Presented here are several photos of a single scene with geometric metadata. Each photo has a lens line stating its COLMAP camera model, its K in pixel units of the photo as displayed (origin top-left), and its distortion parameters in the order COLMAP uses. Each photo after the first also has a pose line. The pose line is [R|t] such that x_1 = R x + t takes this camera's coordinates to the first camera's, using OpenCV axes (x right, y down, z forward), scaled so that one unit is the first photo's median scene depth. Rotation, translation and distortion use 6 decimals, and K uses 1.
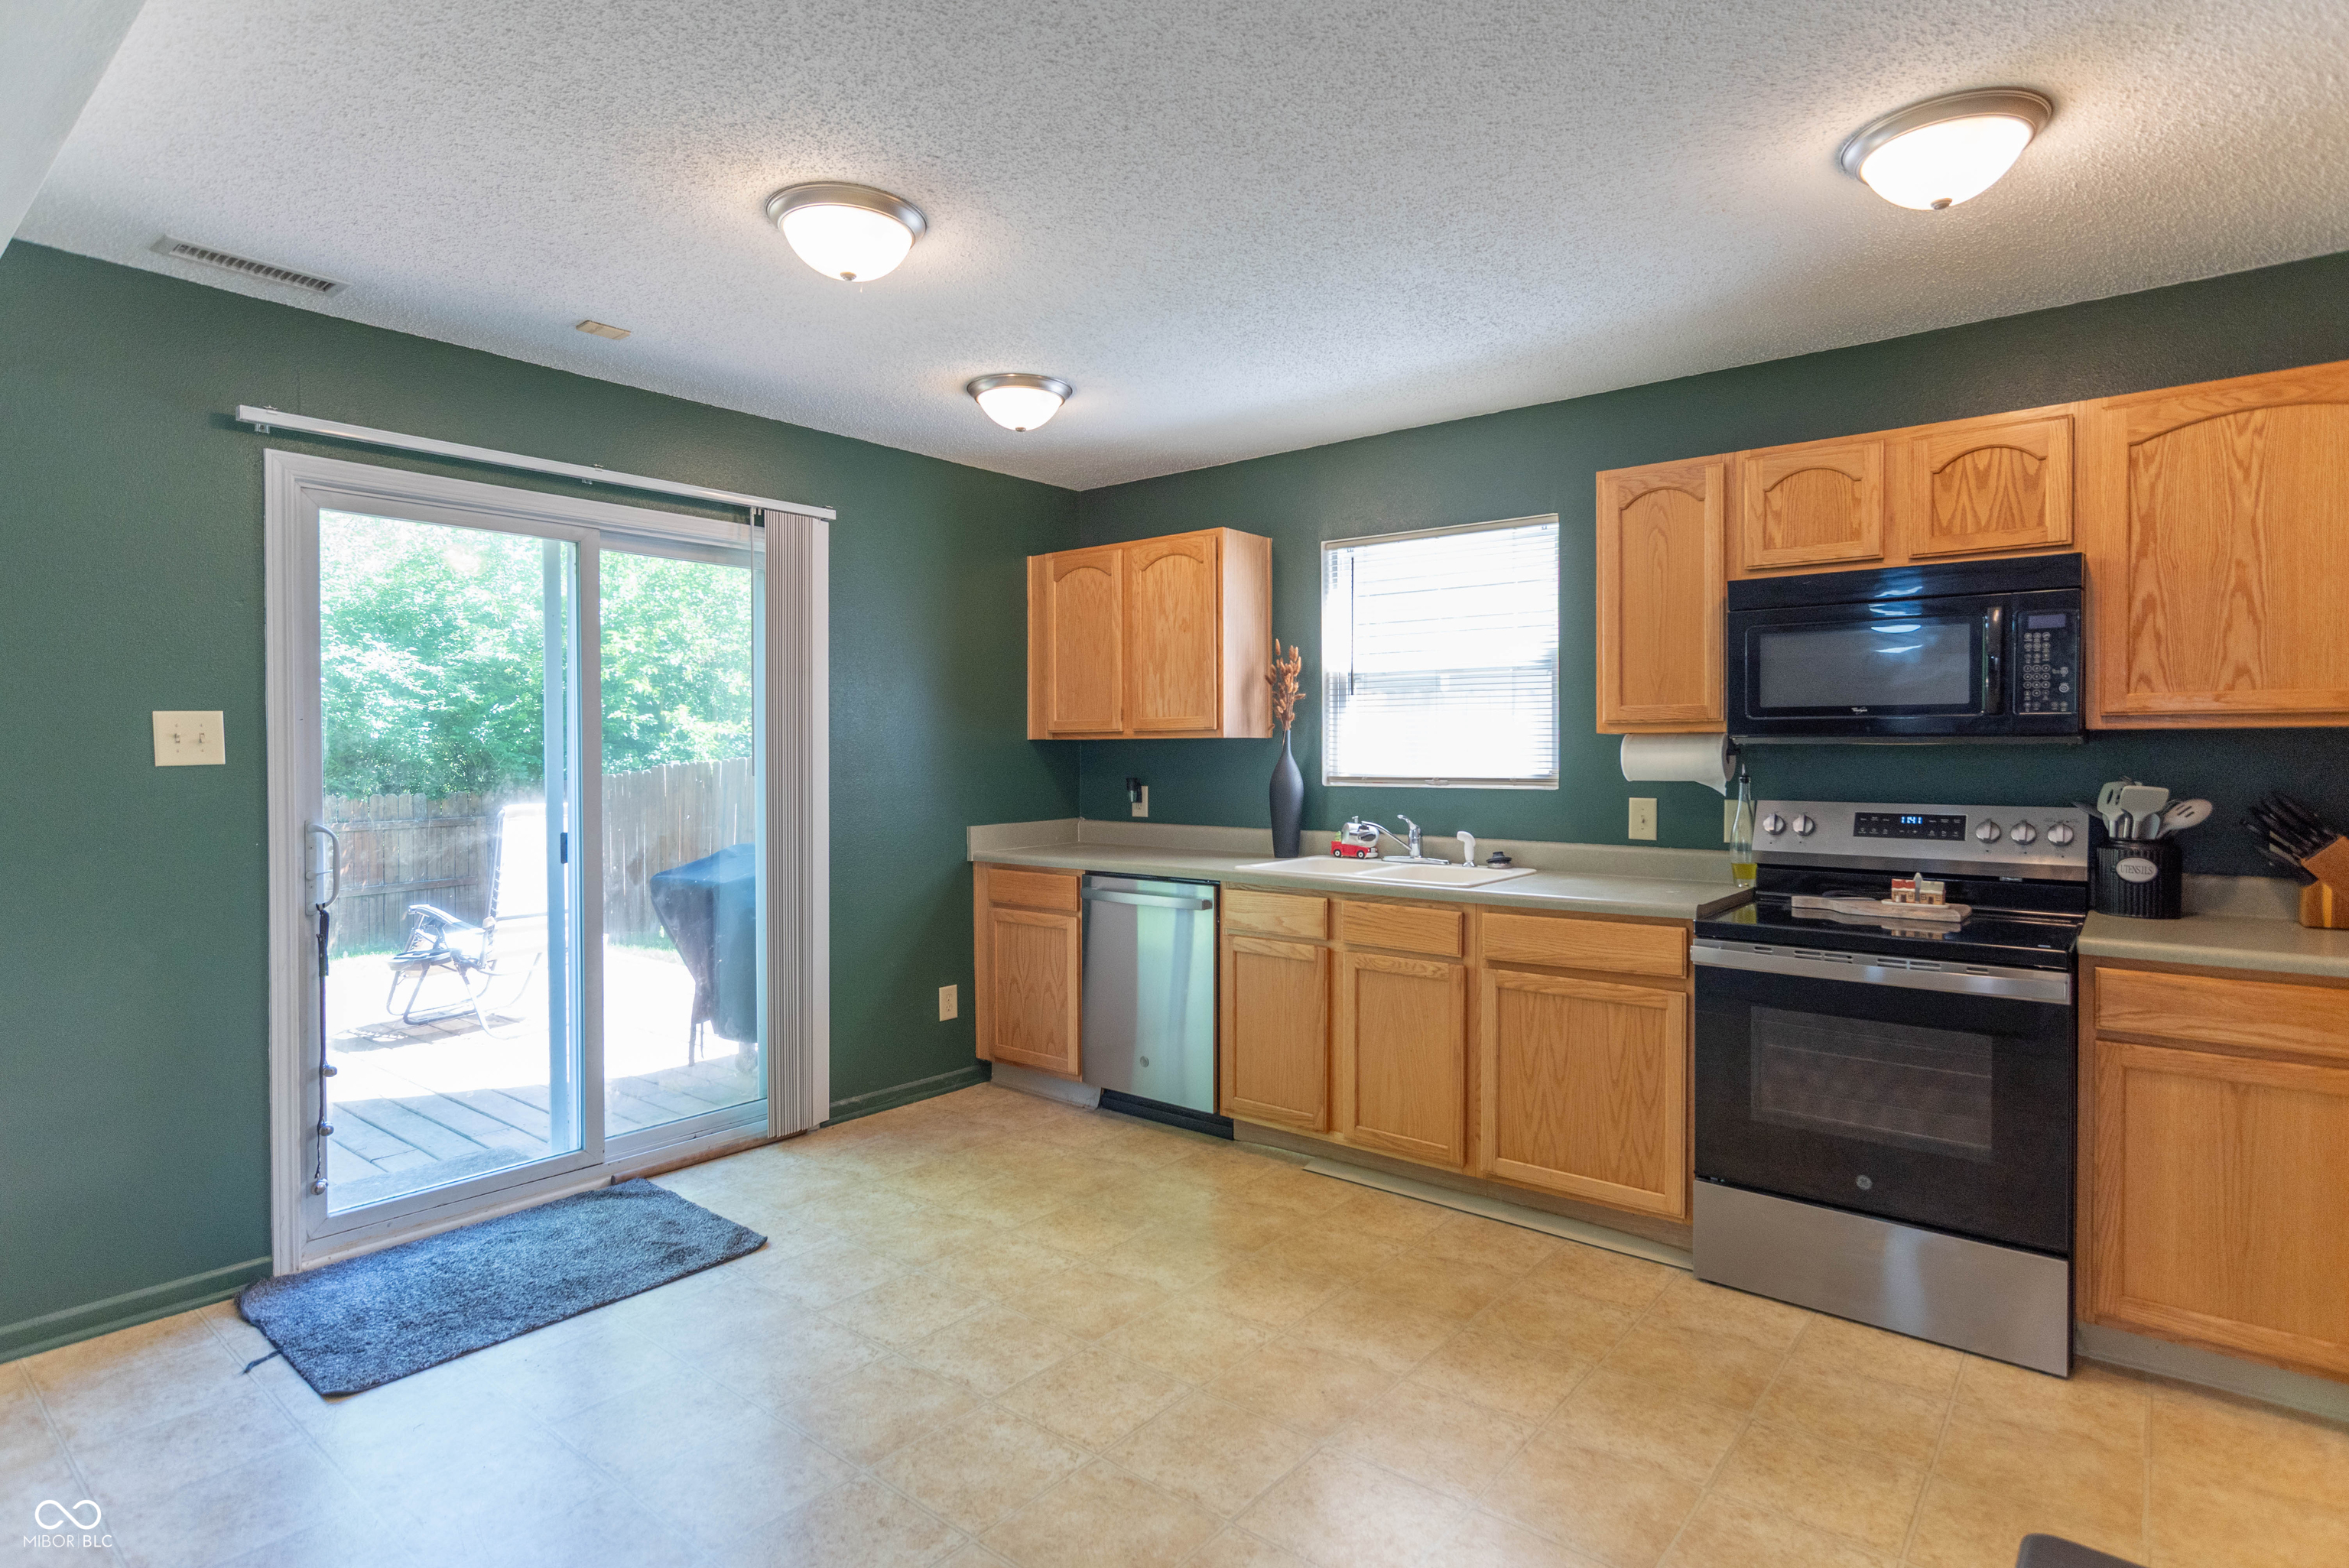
lens RADIAL K [[1185.2, 0, 1192.2], [0, 1185.2, 768.7], [0, 0, 1]] dist [-0.003123, -0.000160]
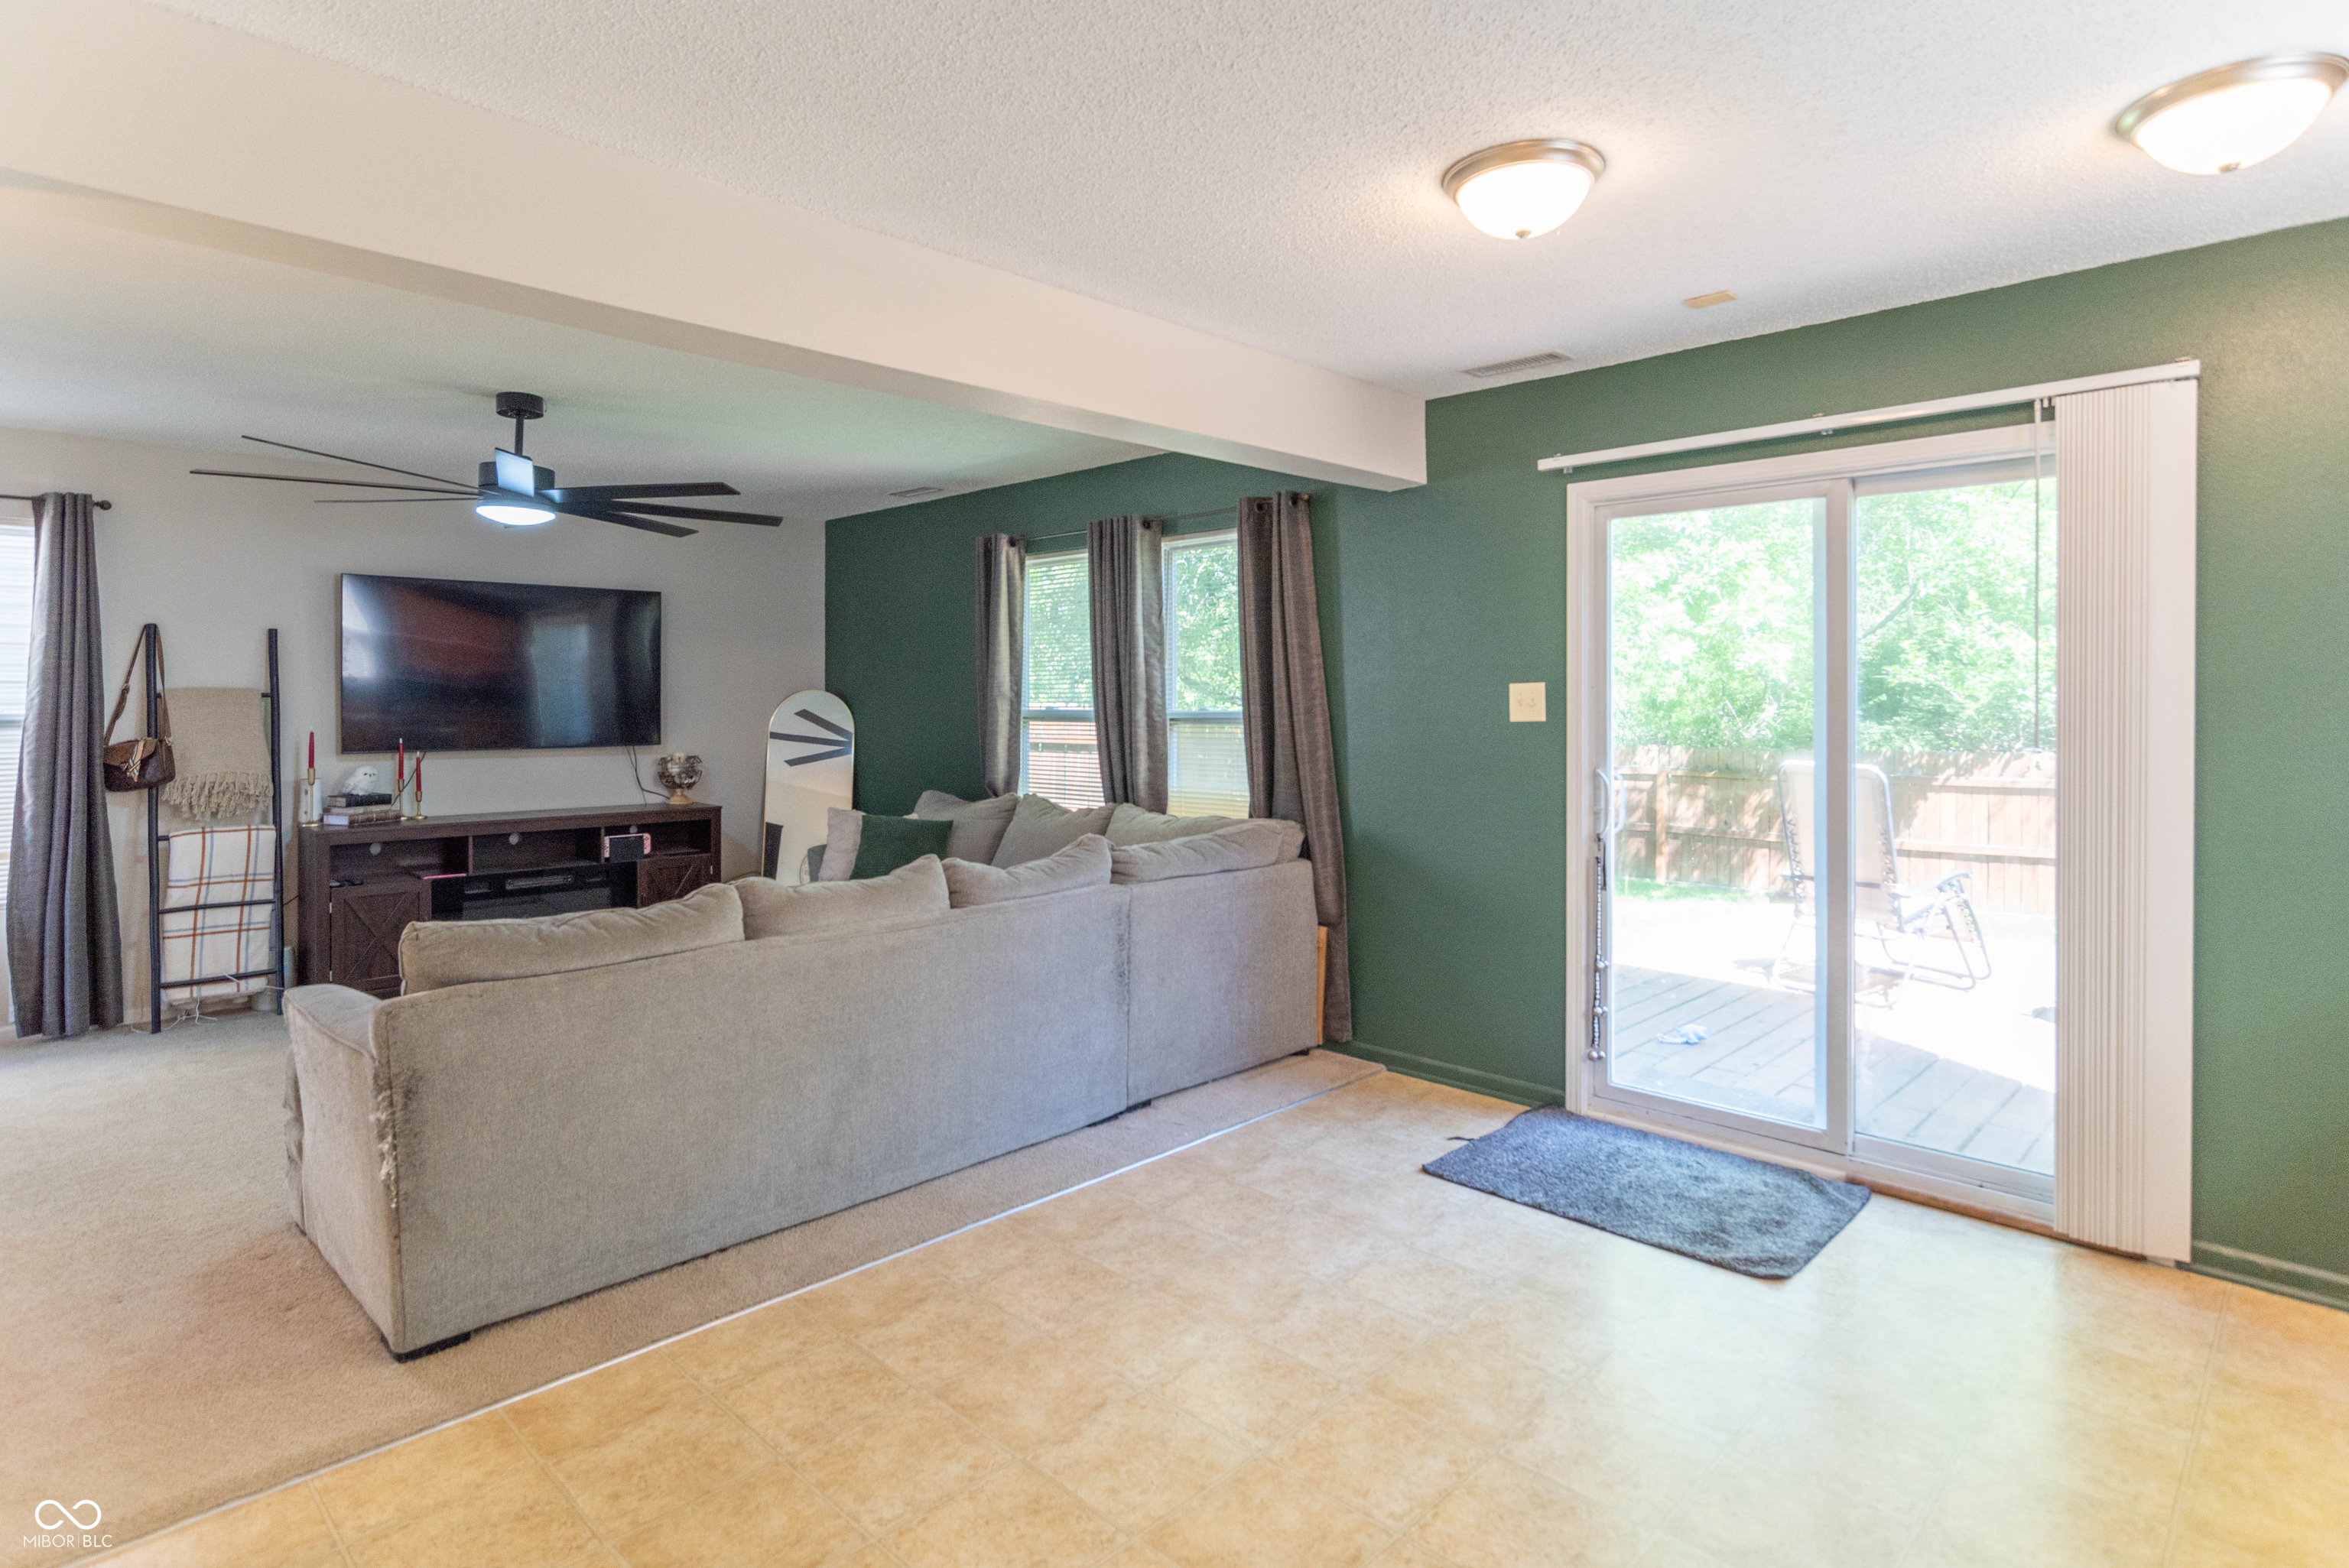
lens RADIAL K [[1223.8, 0, 1170.4], [0, 1223.8, 705.1], [0, 0, 1]] dist [-0.005571, 0.000319]
pose [[-0.102862, 0.006878, -0.994672, 0.544211], [-0.013268, 0.999878, 0.008286, -0.024340], [0.994607, 0.014049, -0.102758, 0.600589]]
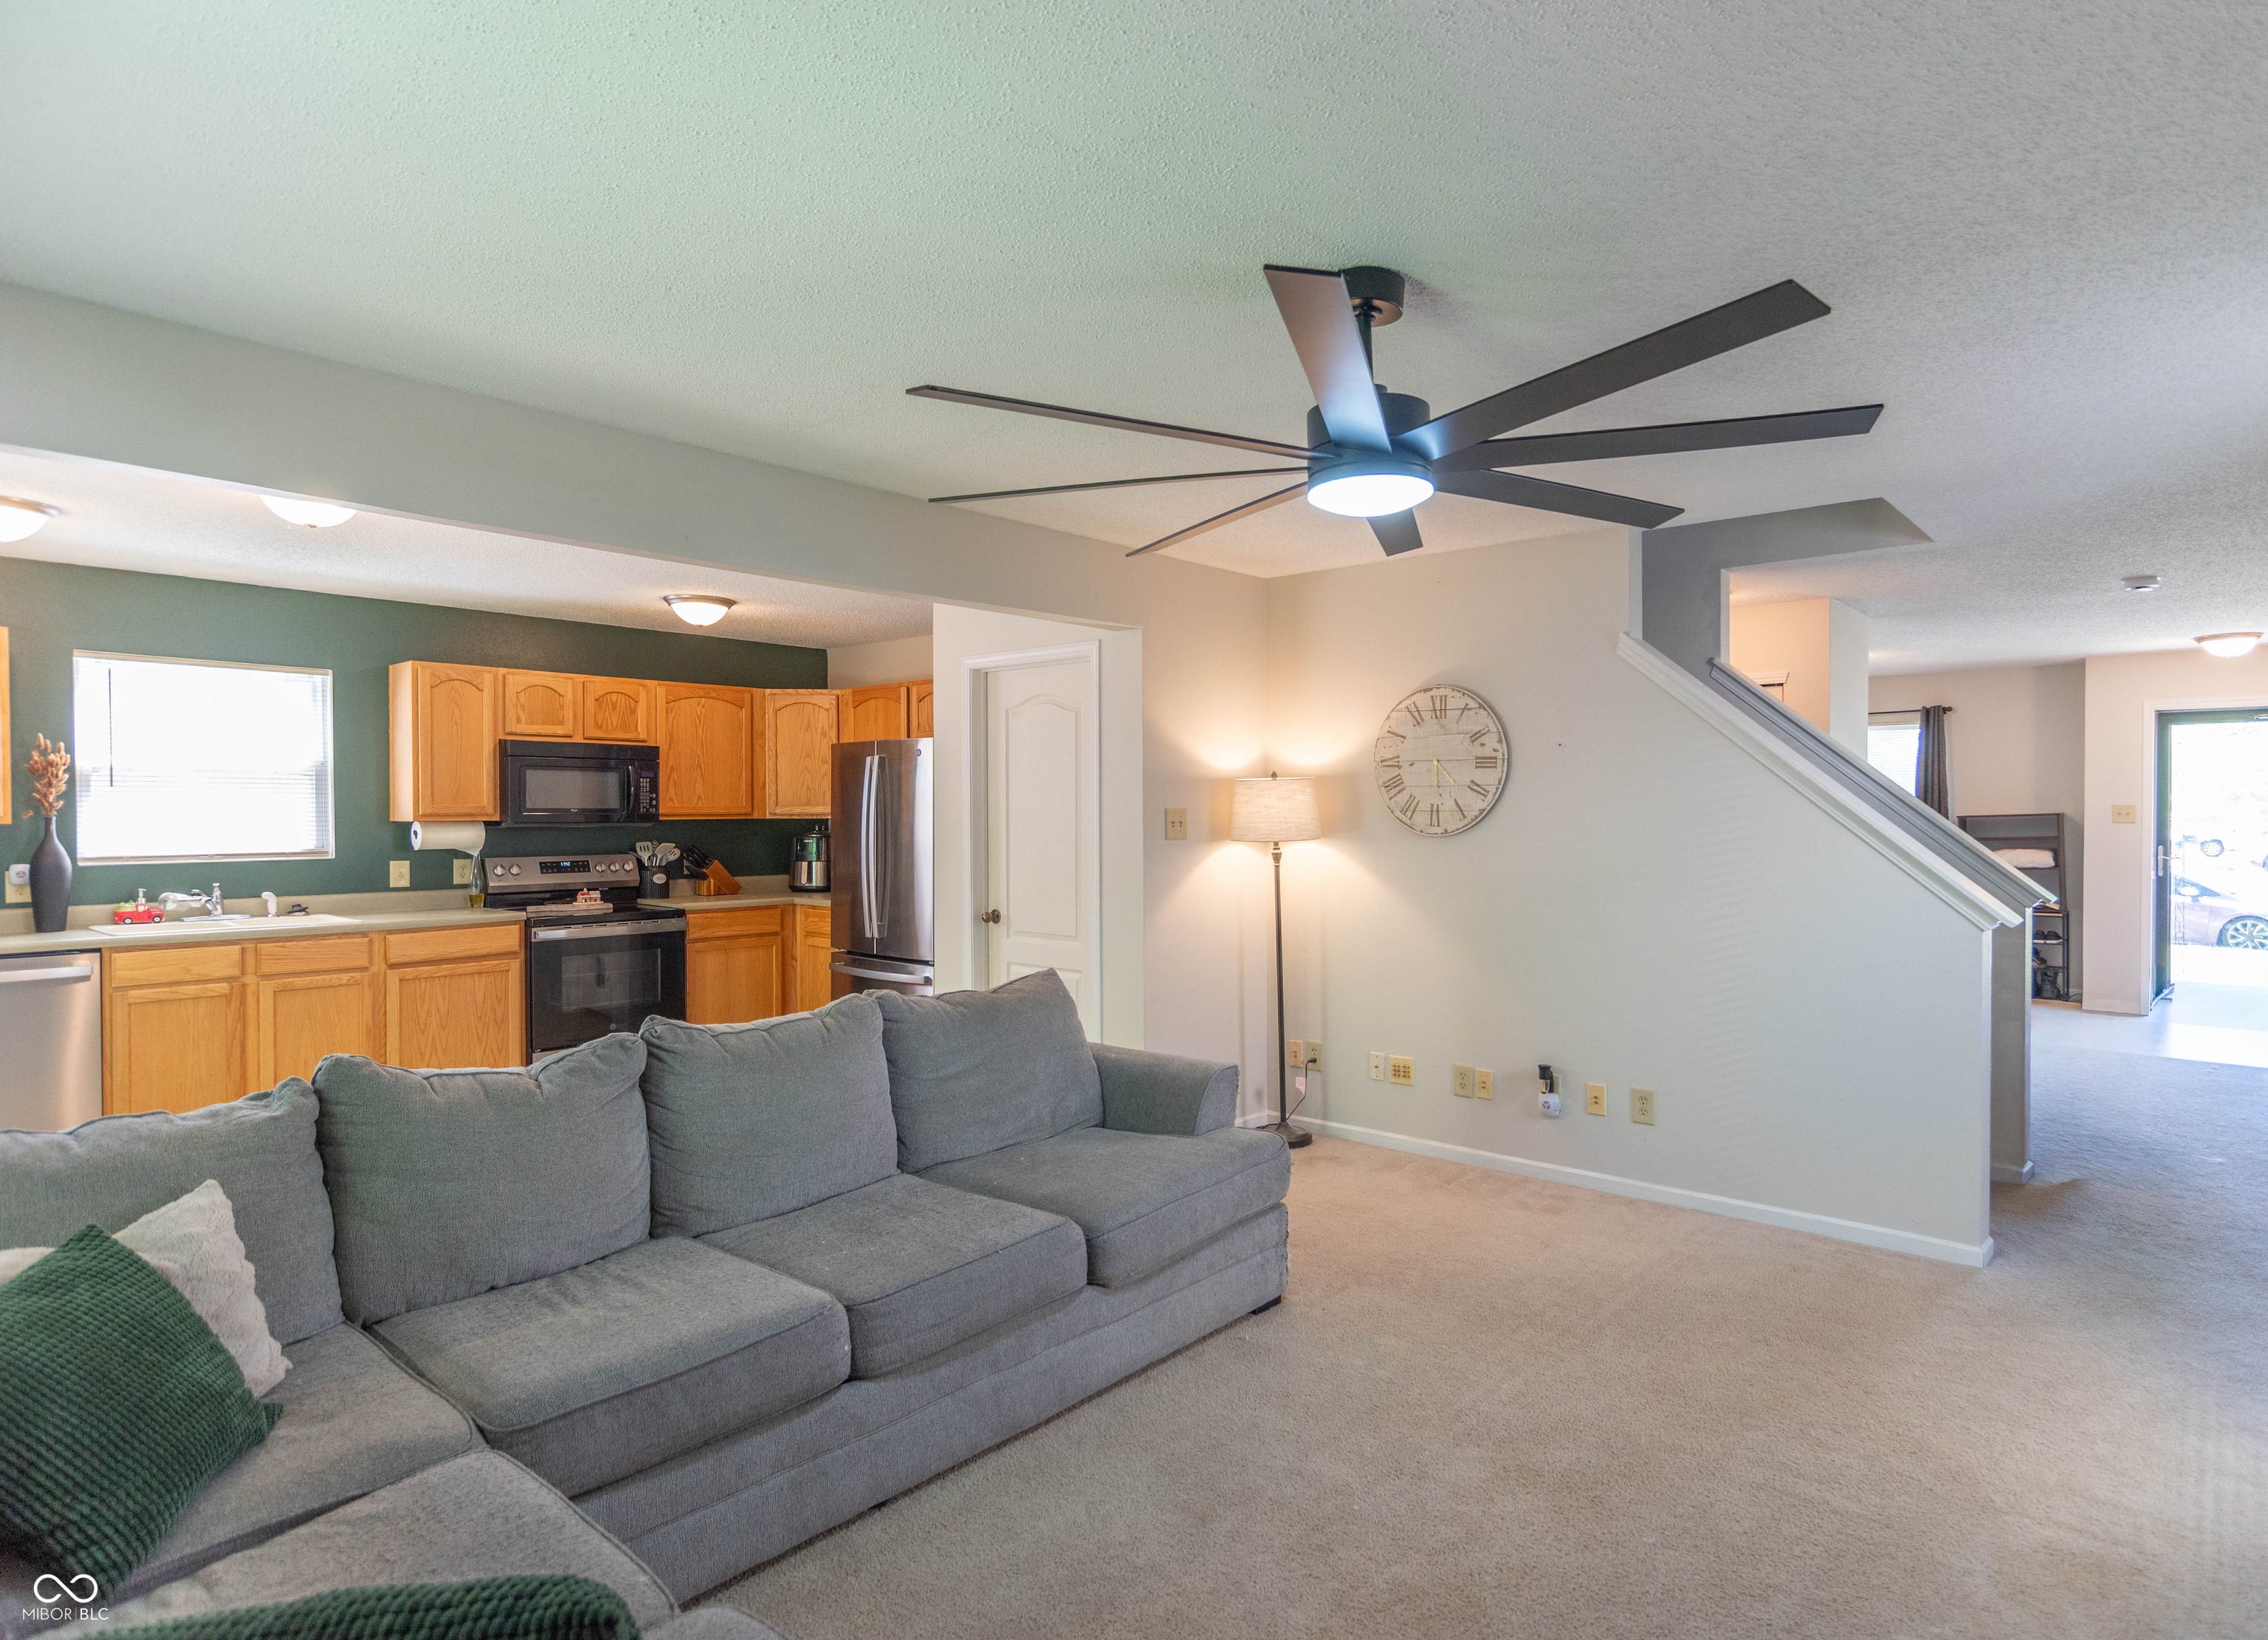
lens RADIAL K [[1214.4, 0, 1244.1], [0, 1214.4, 814.5], [0, 0, 1]] dist [0.003532, 0.000743]
pose [[-0.001249, -0.000570, 0.999999, -1.362183], [0.016221, 0.999868, 0.000590, -0.021729], [-0.999868, 0.016222, -0.001239, -0.142842]]
